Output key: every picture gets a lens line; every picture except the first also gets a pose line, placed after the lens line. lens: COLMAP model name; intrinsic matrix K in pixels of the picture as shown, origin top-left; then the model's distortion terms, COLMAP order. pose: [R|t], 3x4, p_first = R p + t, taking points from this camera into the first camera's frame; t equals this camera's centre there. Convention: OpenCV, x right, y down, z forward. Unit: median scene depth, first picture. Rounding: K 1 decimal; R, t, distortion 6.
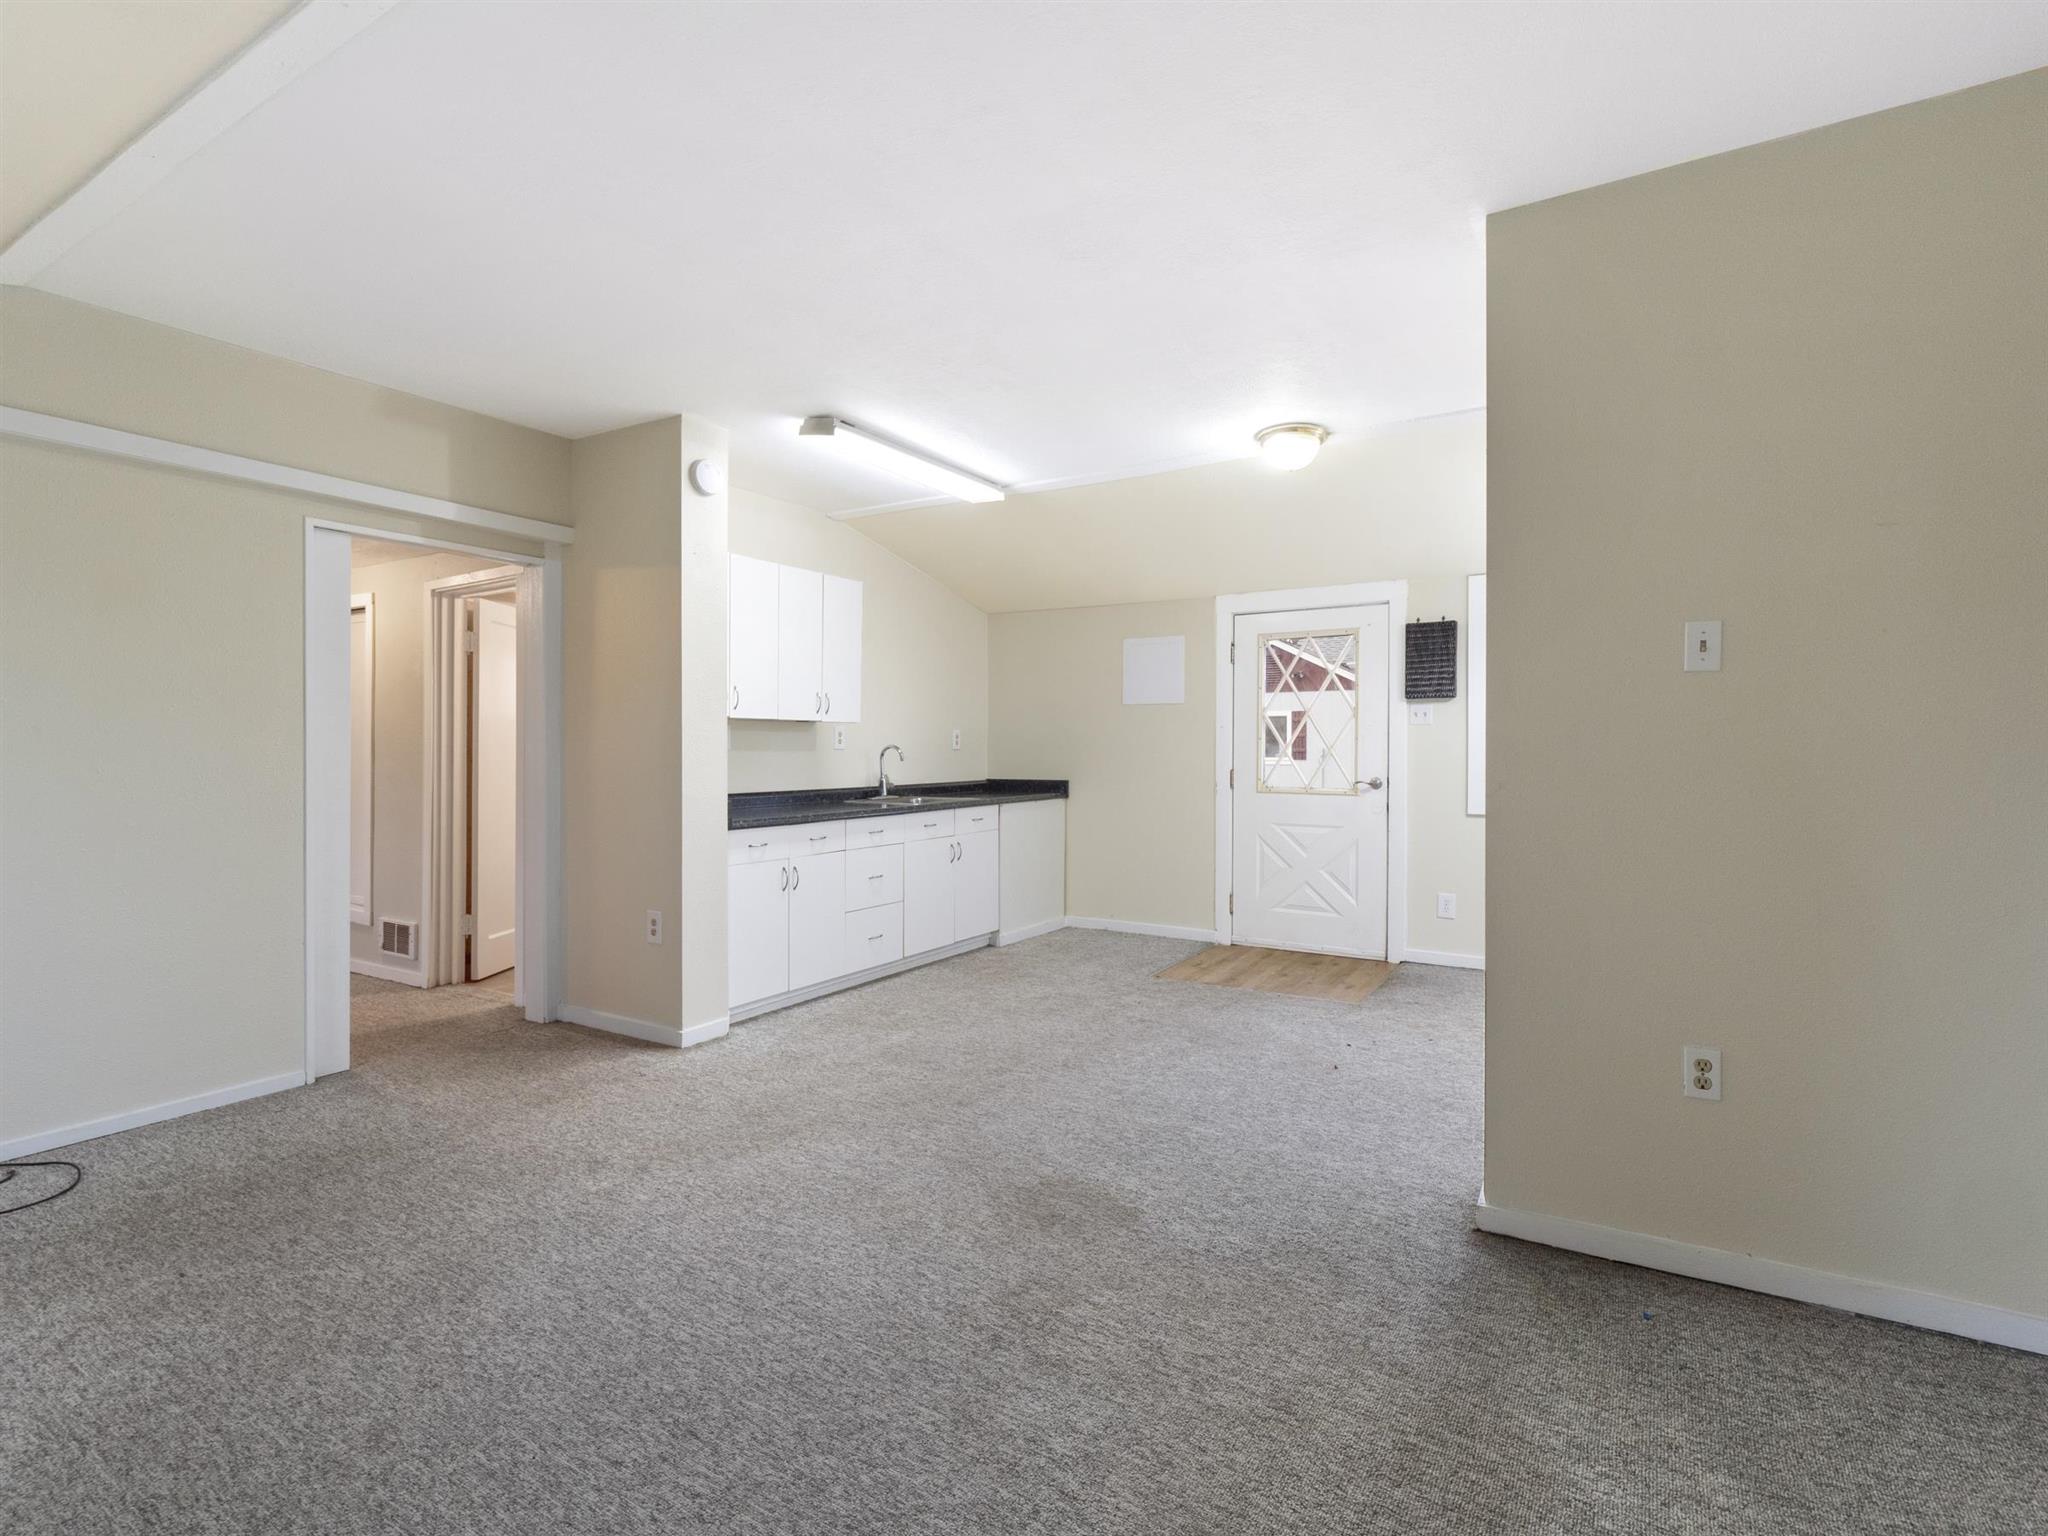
lens RADIAL K [[1000.7, 0, 1012.1], [0, 1000.7, 764.3], [0, 0, 1]] dist [-0.001332, -0.001776]
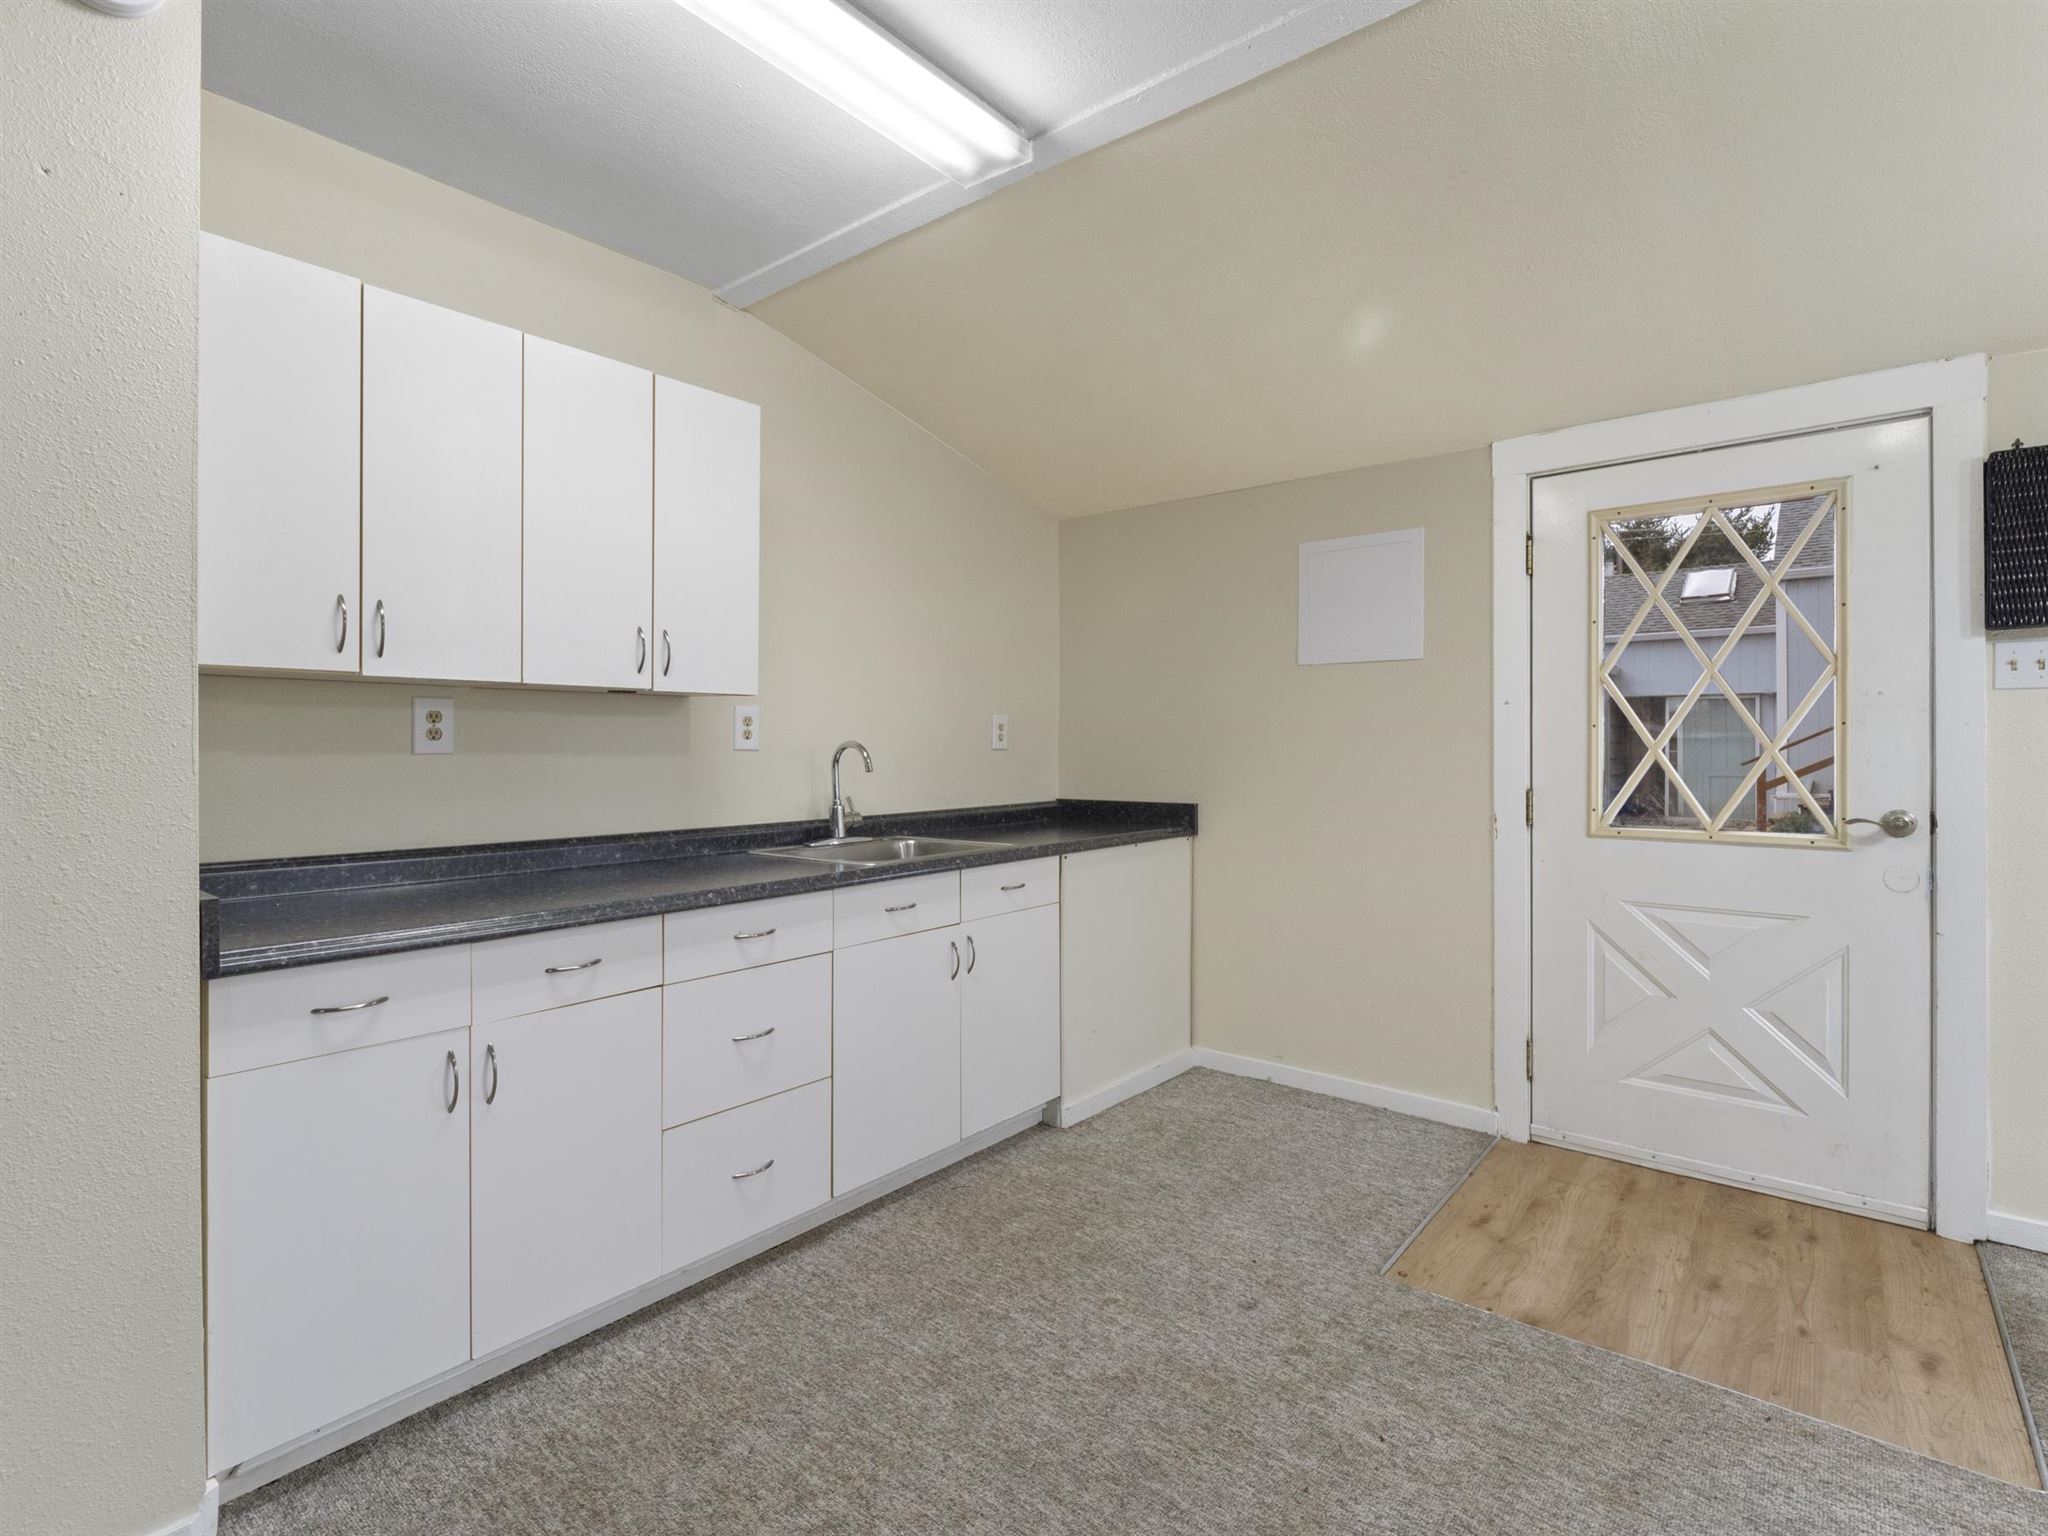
lens RADIAL K [[1000.7, 0, 1018.4], [0, 1000.7, 749.8], [0, 0, 1]] dist [-0.001332, -0.001776]
pose [[0.991558, -0.002777, -0.129637, 0.042429], [0.000690, 0.999869, -0.016143, -0.008014], [0.129665, 0.015917, 0.991430, 0.618130]]
